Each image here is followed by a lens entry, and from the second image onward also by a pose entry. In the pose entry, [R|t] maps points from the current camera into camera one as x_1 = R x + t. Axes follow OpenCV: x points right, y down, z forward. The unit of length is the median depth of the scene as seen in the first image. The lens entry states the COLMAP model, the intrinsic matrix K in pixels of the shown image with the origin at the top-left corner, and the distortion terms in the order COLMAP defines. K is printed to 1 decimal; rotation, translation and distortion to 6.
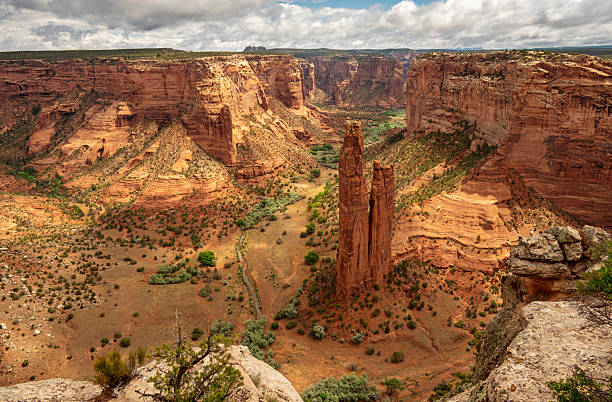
lens RADIAL K [[426.6, 0, 305.1], [0, 426.6, 203.9], [0, 0, 1]] dist [-0.001518, -0.010388]
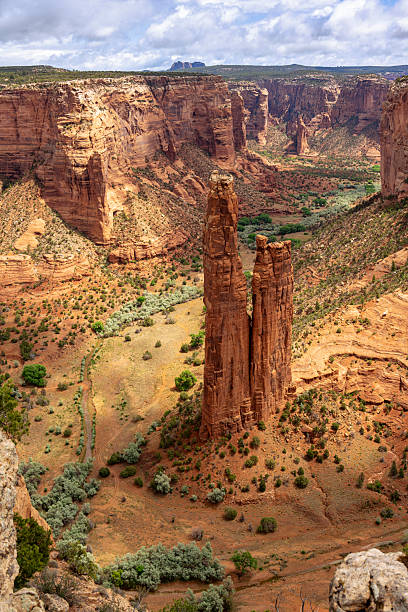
lens RADIAL K [[677.9, 0, 200.0], [0, 677.9, 310.6], [0, 0, 1]] dist [-0.003077, 0.000000]
pose [[0.994152, 0.034007, -0.102494, 0.135174], [-0.034138, 0.999417, 0.000483, 0.013955], [0.102450, 0.003019, 0.994734, -0.052050]]
